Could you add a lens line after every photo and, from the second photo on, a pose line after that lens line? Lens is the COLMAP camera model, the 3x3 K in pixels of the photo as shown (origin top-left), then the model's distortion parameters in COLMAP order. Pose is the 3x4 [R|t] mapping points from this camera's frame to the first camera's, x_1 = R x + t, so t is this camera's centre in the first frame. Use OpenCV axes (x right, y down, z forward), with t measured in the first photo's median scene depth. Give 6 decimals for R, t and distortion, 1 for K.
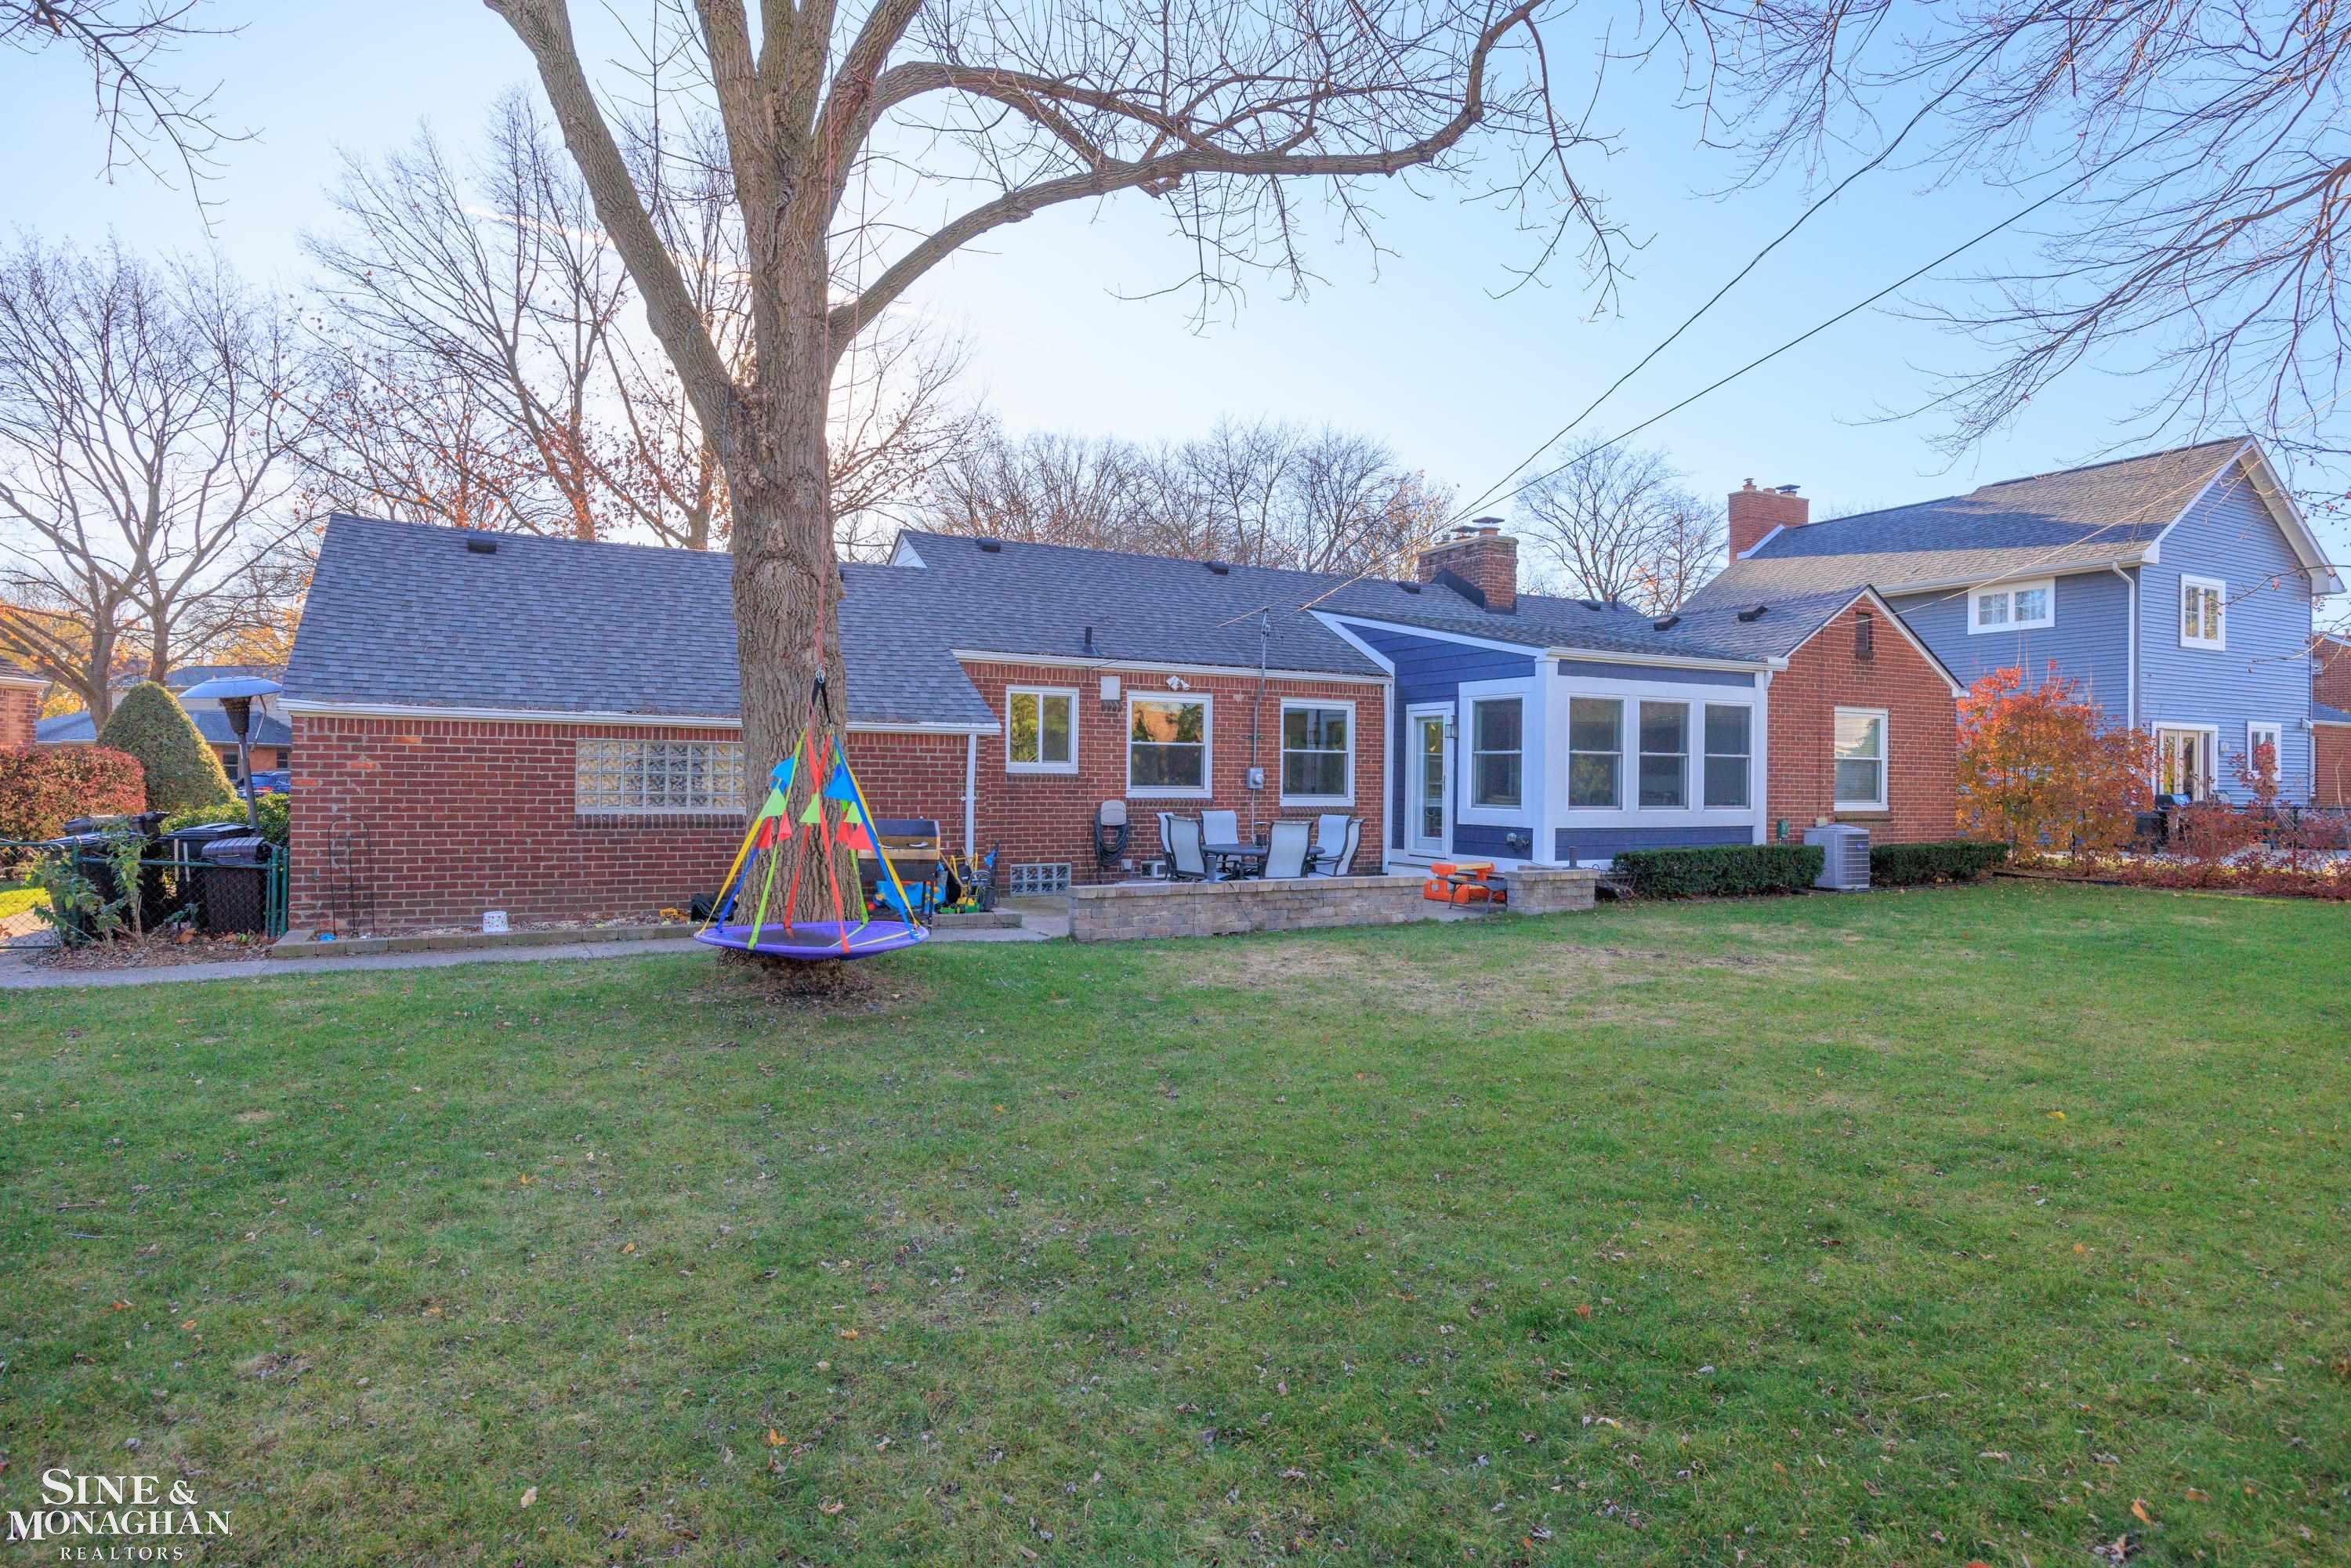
lens RADIAL K [[1334.2, 0, 1175.5], [0, 1334.2, 784.0], [0, 0, 1]] dist [-0.027901, -0.000262]
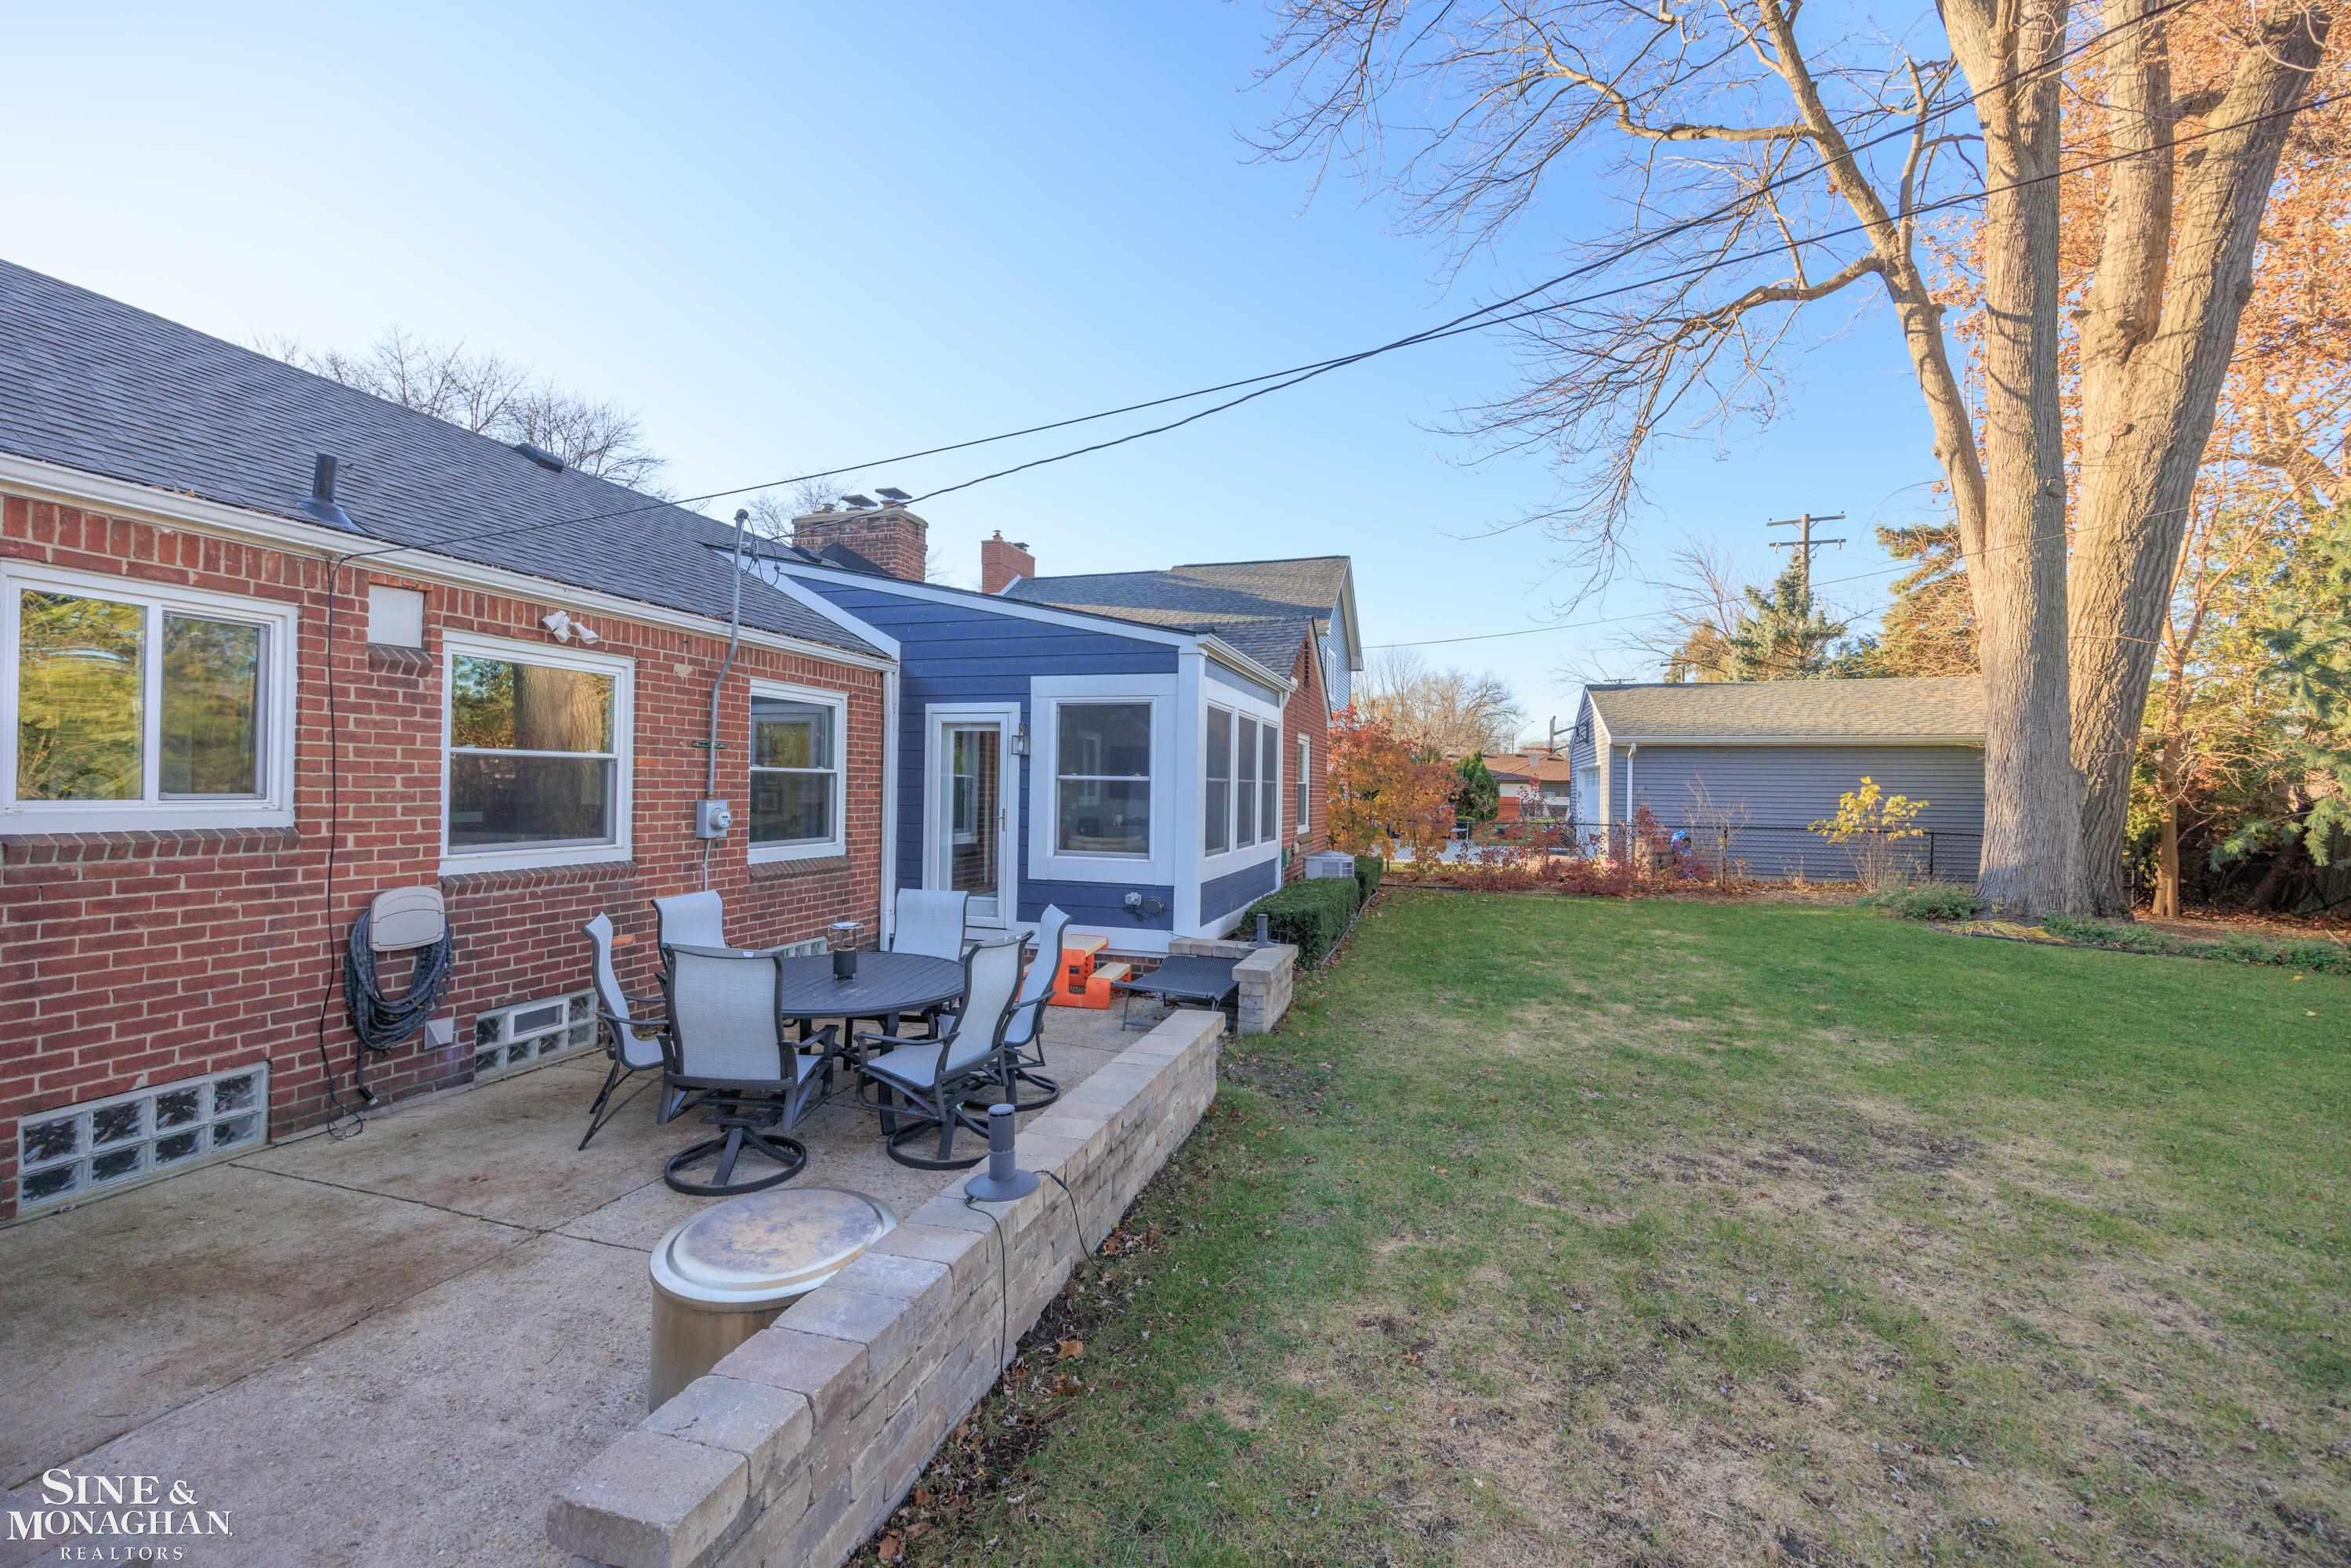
lens RADIAL K [[938.5, 0, 1175.5], [0, 938.5, 784.0], [0, 0, 1]] dist [0.007970, -0.000181]
pose [[0.702898, 0.002025, 0.711288, -0.085070], [-0.005624, 0.999981, 0.002711, -0.021495], [-0.711269, -0.005906, 0.702895, 0.604714]]
